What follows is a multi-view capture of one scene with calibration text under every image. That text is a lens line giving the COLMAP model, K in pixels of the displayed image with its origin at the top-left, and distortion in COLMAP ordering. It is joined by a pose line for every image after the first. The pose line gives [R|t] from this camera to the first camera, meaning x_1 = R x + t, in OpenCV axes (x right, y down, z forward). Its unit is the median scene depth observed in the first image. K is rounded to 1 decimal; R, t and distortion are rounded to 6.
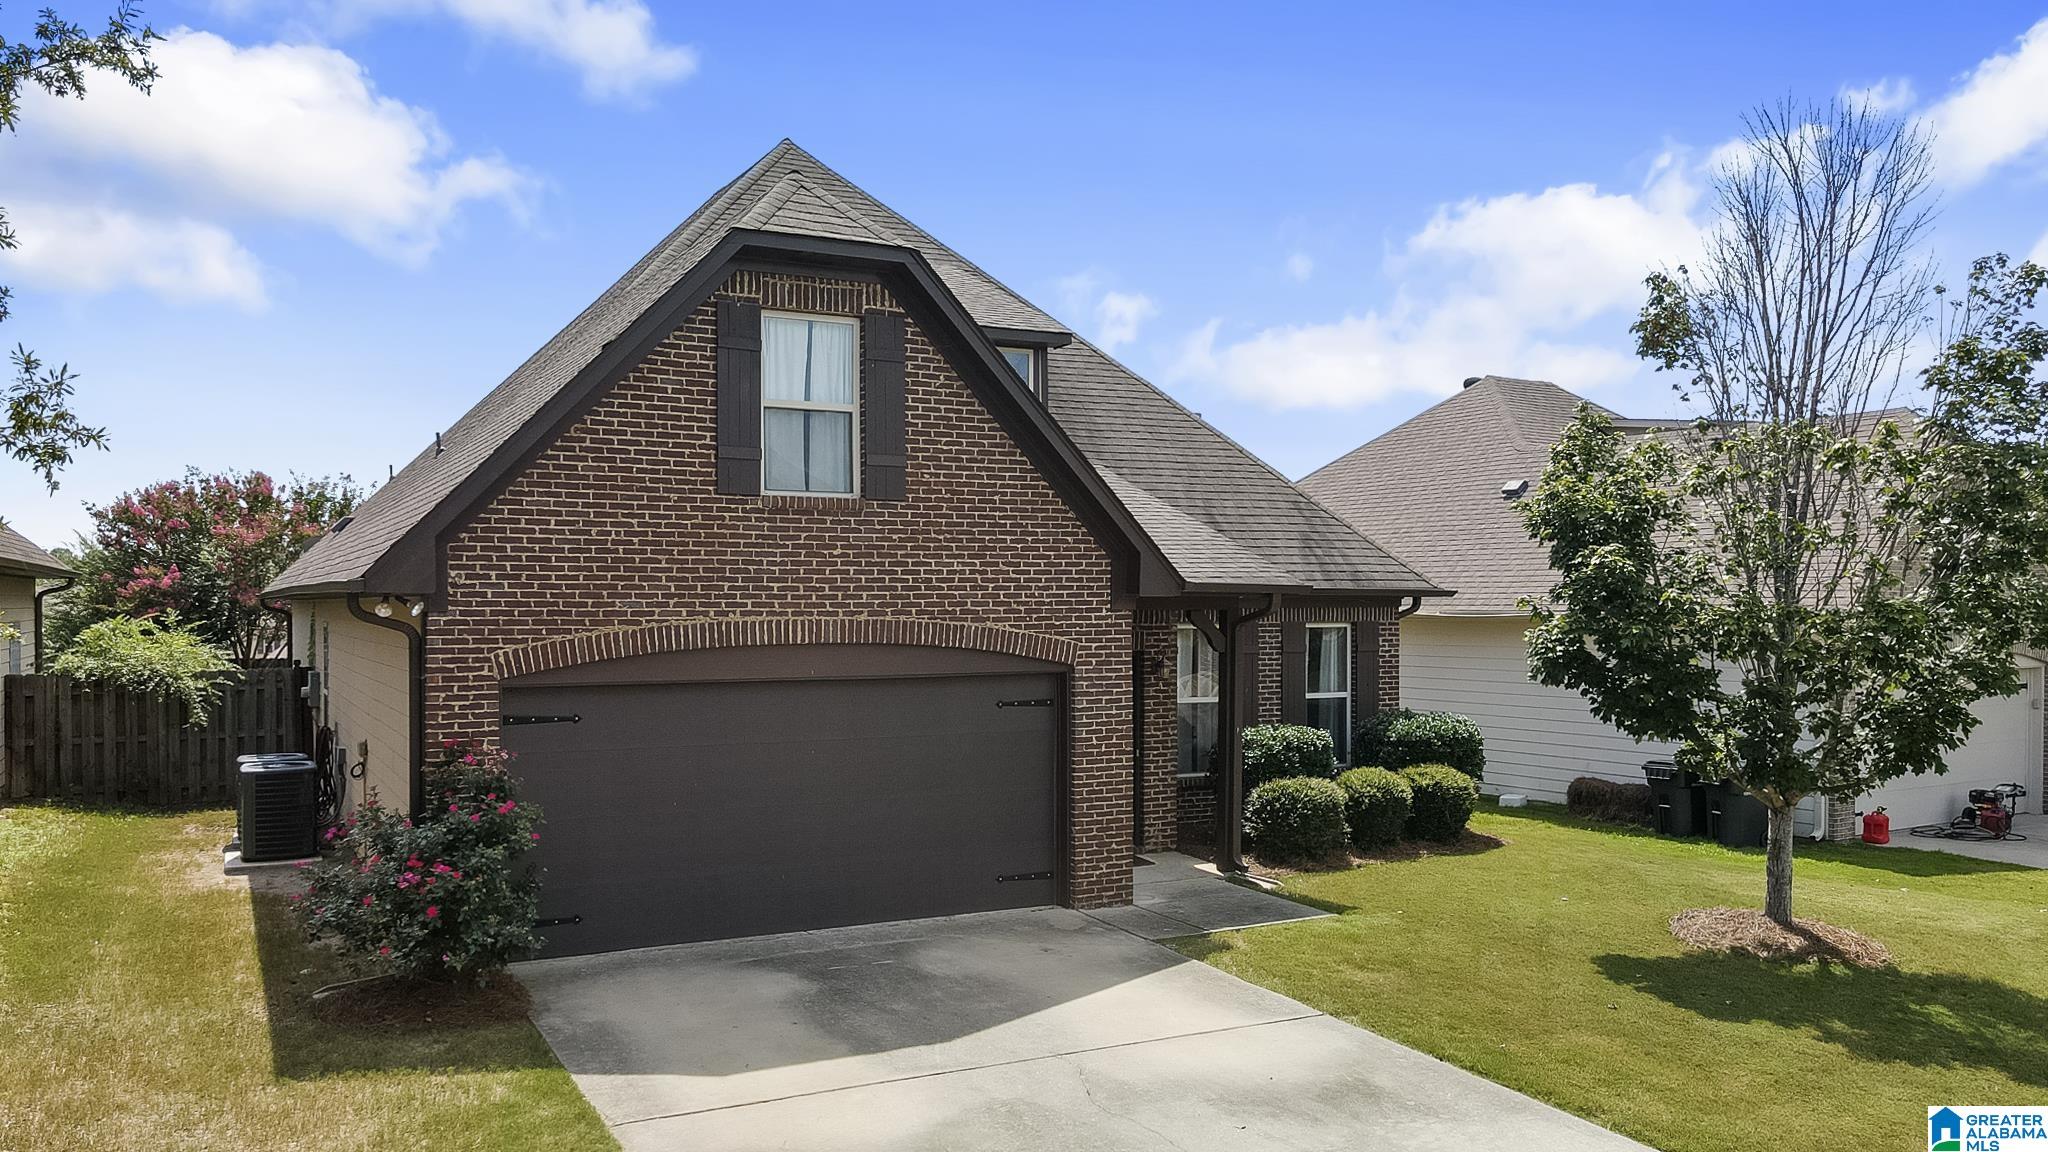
lens RADIAL K [[1381.7, 0, 1024.2], [0, 1381.7, 637.9], [0, 0, 1]] dist [0.003525, 0.000771]
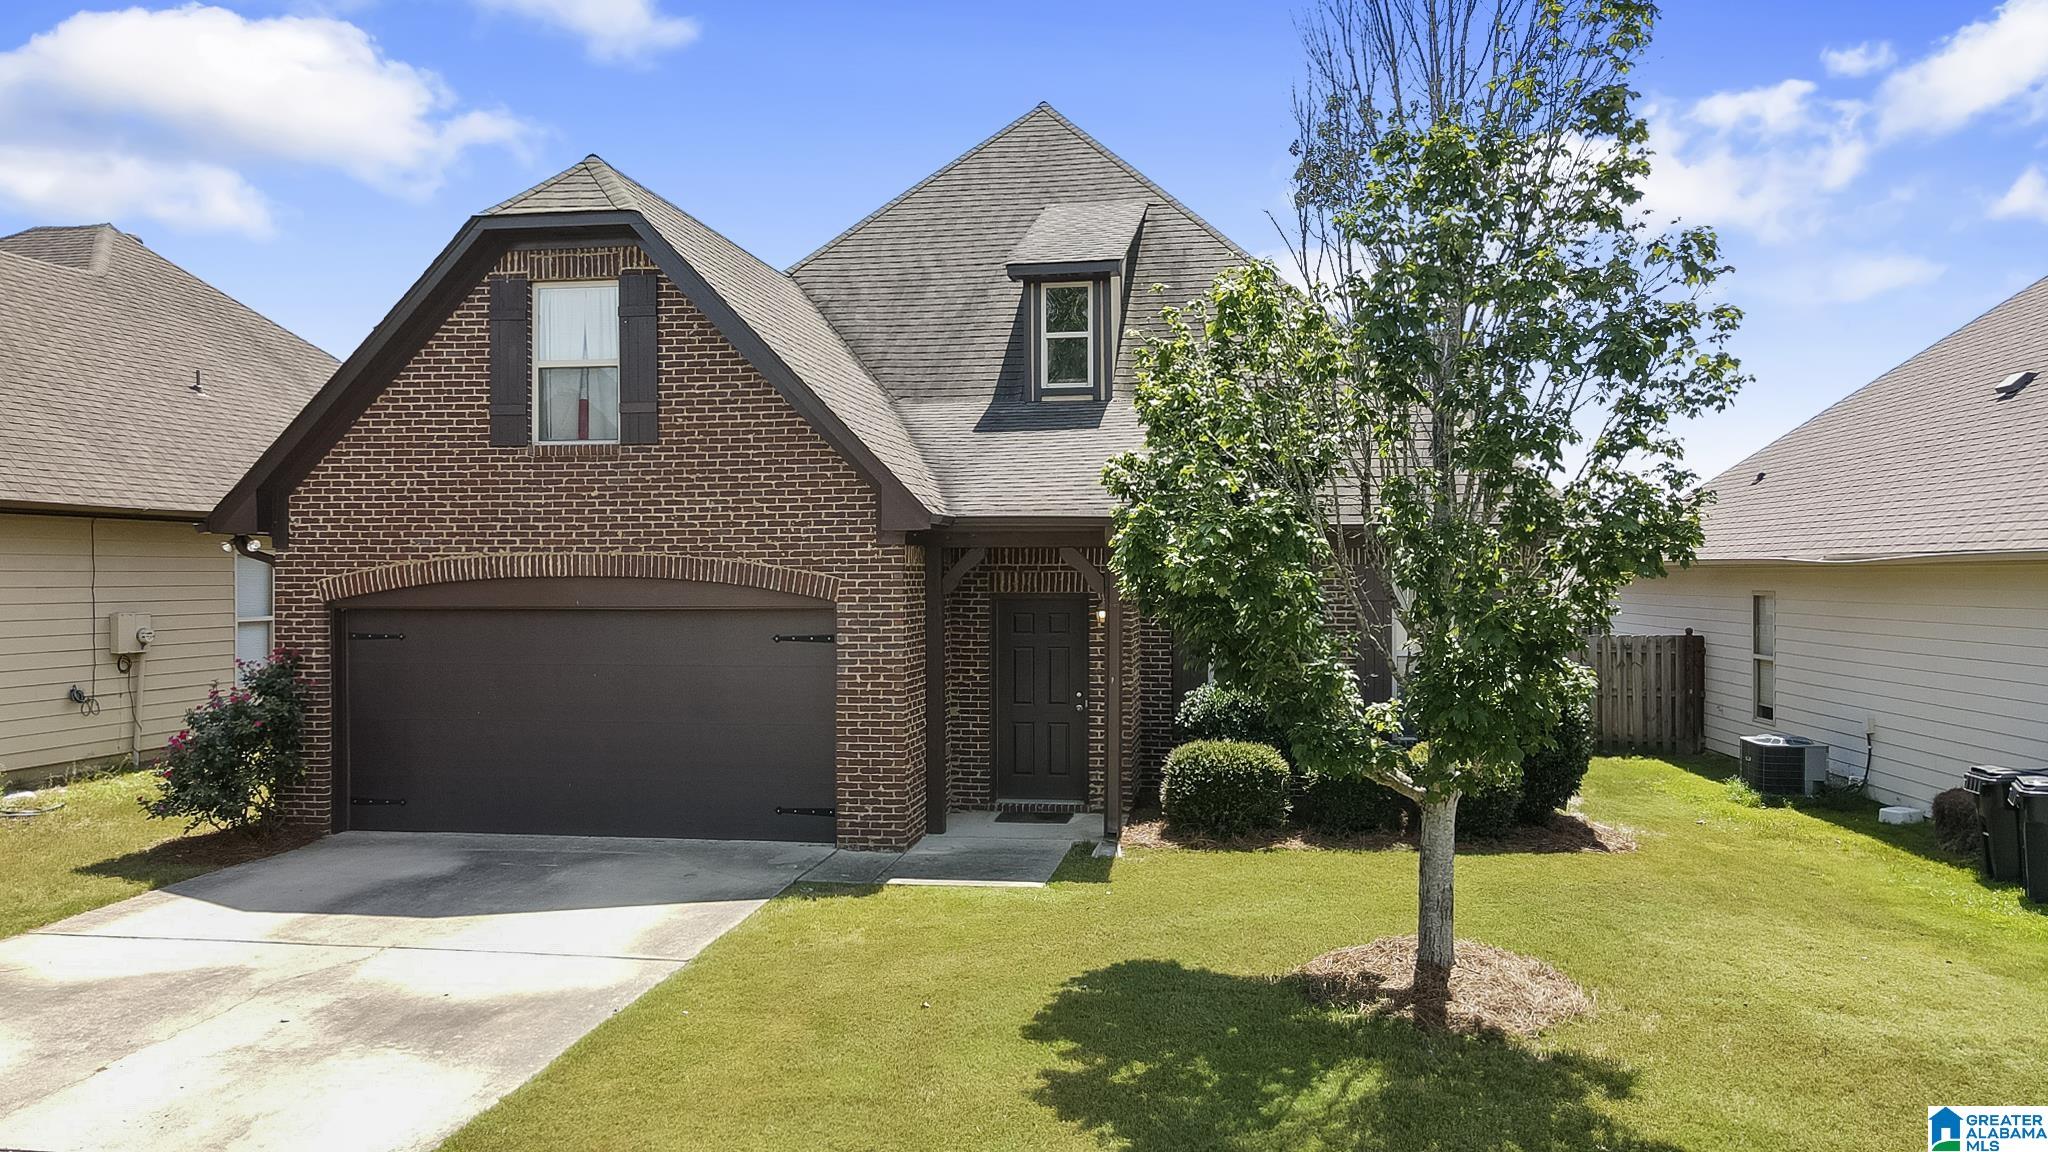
lens RADIAL K [[1390.4, 0, 1024.0], [0, 1390.4, 576.0], [0, 0, 1]] dist [0.005100, 0.002802]
pose [[0.828787, 0.000485, -0.559564, 0.785450], [-0.010465, 0.999838, -0.014634, 0.016644], [0.559467, 0.017984, 0.828658, 0.278365]]
